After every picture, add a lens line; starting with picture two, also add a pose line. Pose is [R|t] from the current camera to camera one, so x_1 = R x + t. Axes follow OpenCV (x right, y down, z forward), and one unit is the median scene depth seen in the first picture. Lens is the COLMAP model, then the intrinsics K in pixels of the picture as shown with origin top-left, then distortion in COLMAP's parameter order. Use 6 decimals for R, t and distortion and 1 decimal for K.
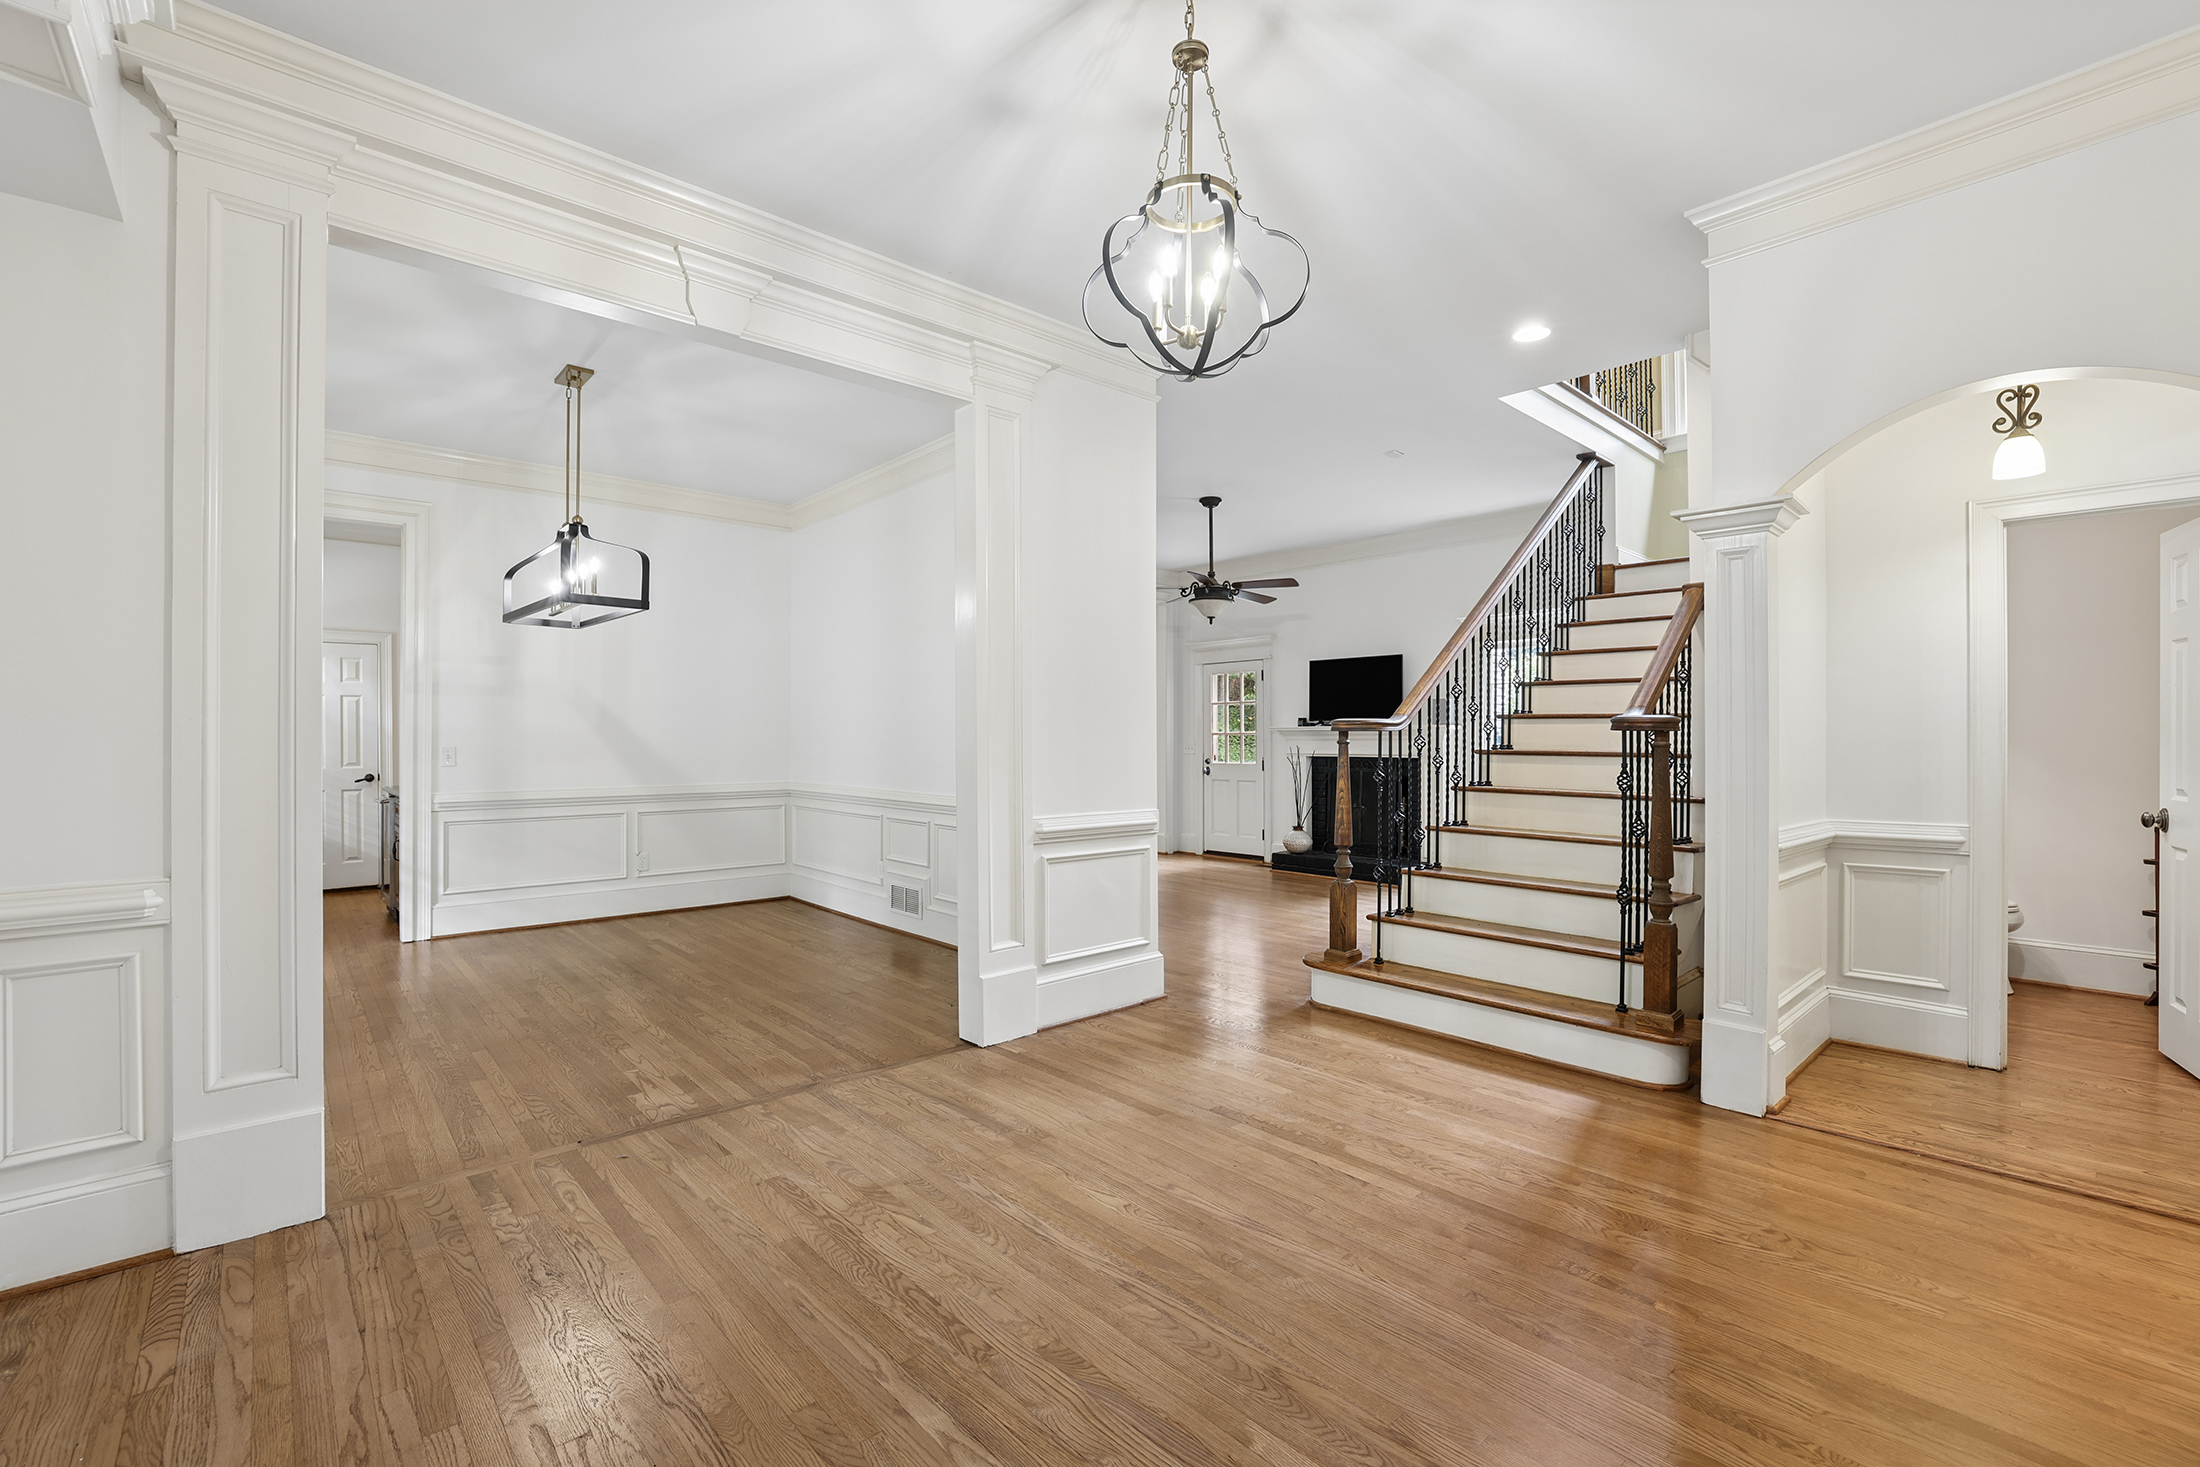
lens RADIAL K [[955.7, 0, 1102.6], [0, 955.7, 737.7], [0, 0, 1]] dist [-0.018628, 0.000508]
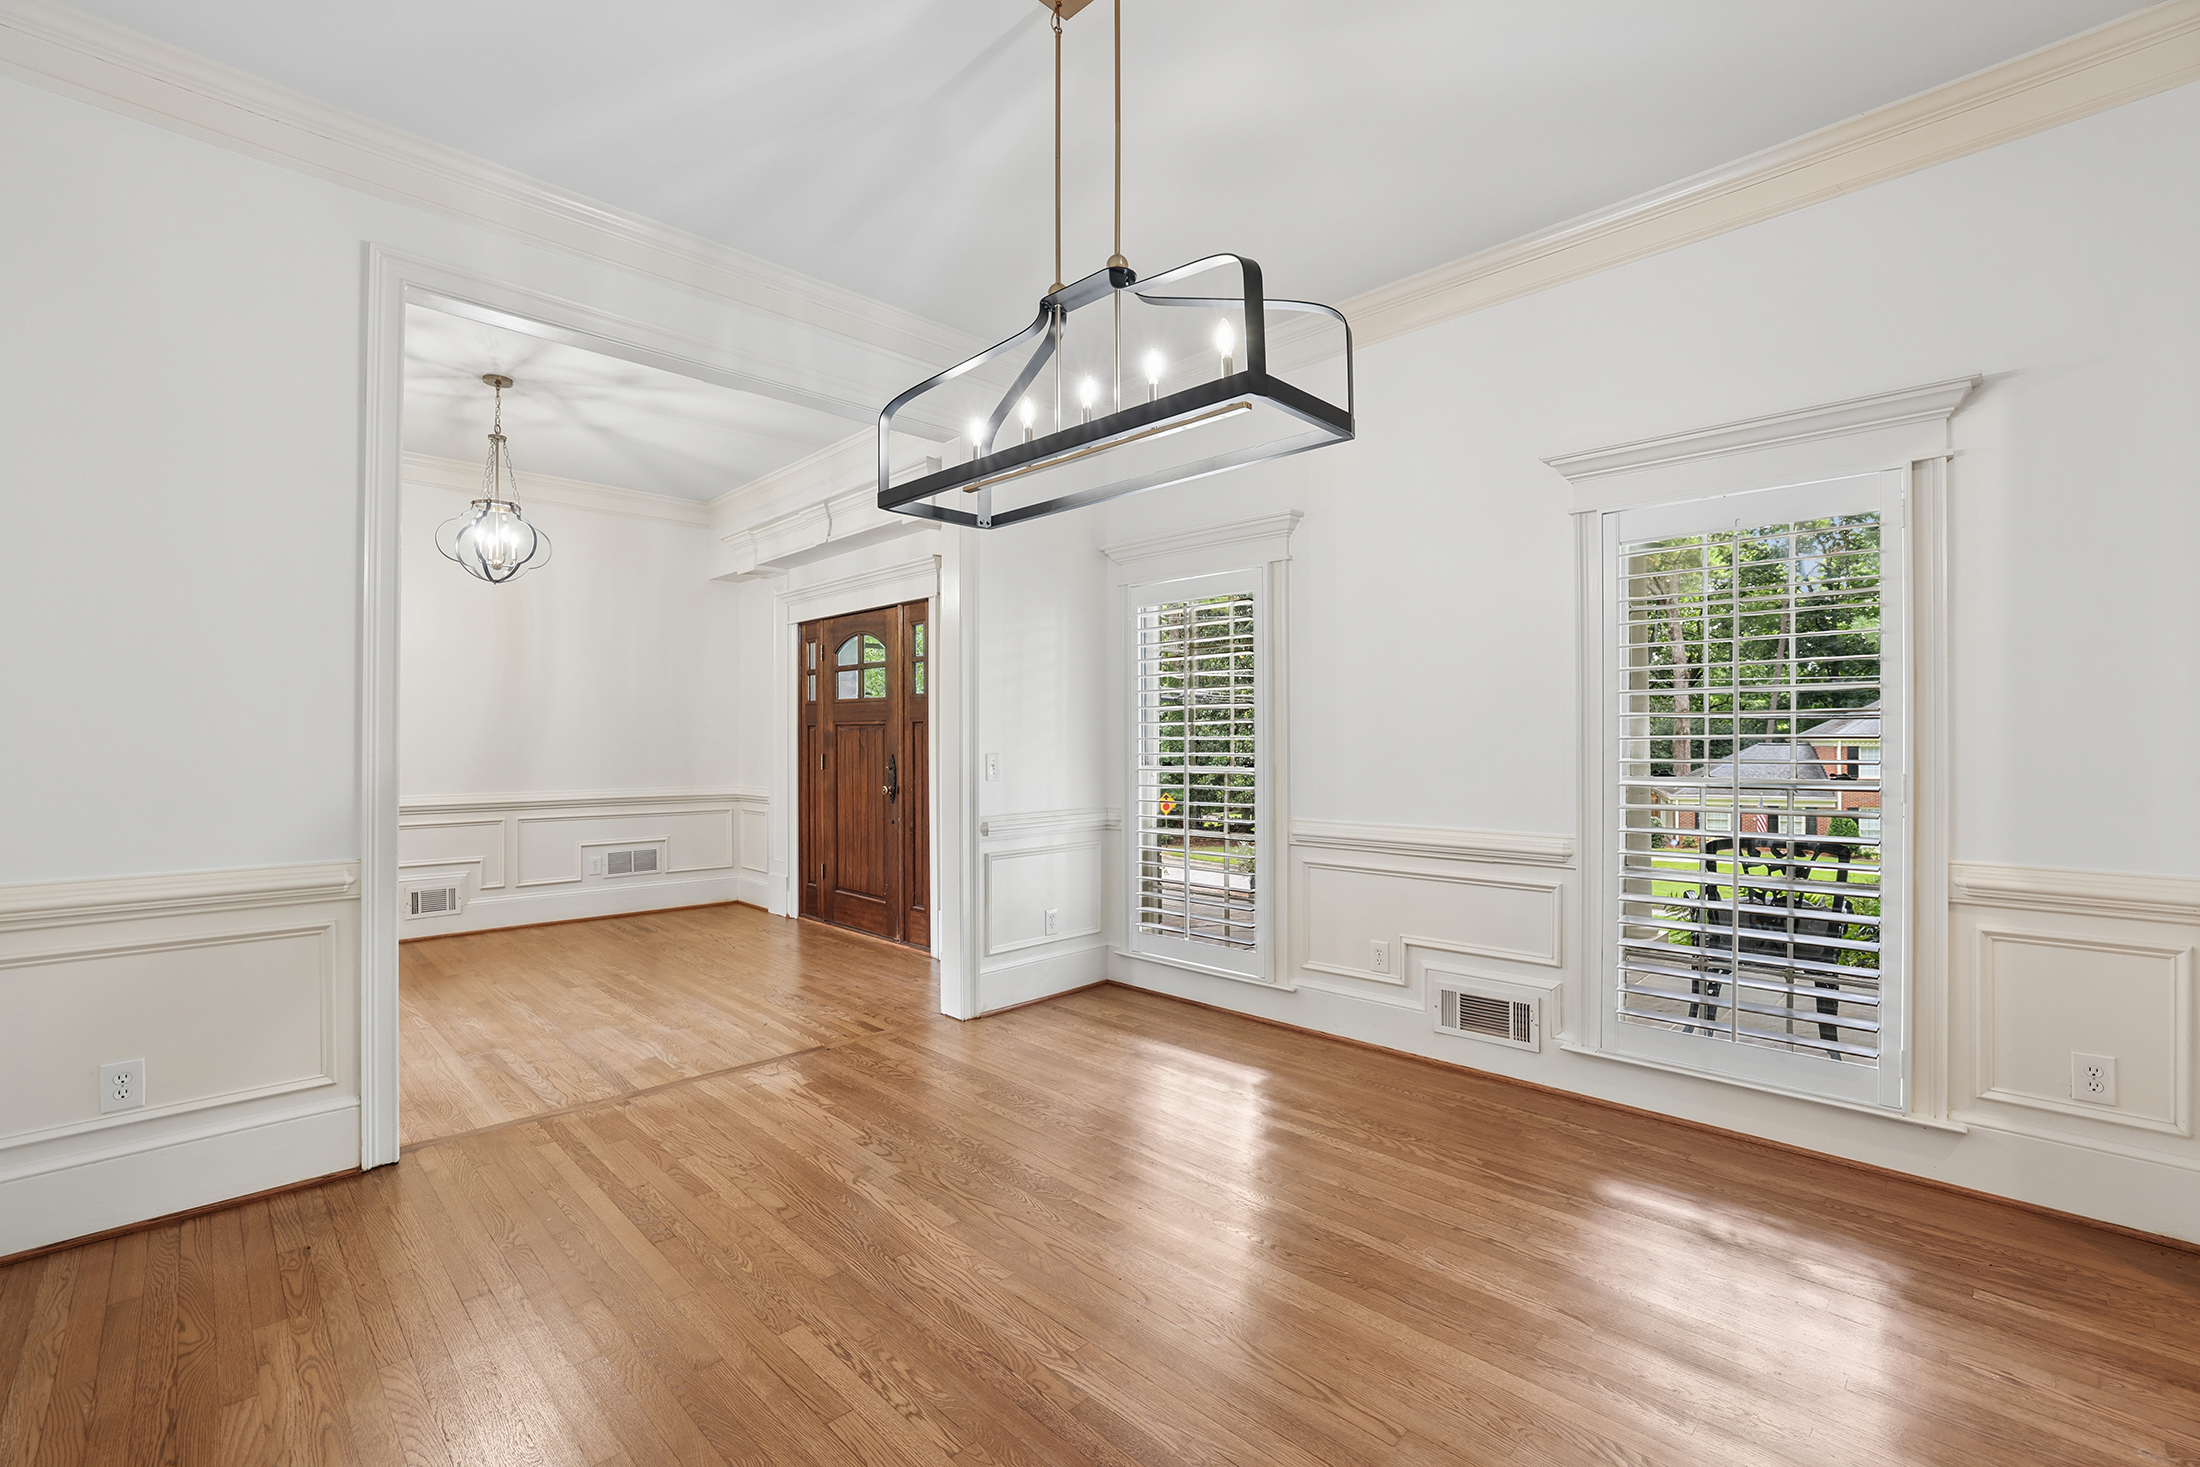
lens RADIAL K [[955.7, 0, 1102.6], [0, 955.7, 737.7], [0, 0, 1]] dist [-0.018628, 0.000508]
pose [[-0.998425, 0.001035, -0.056101, -0.741684], [0.001590, 0.999950, -0.009854, 0.005952], [0.056088, -0.009927, -0.998376, 2.022862]]
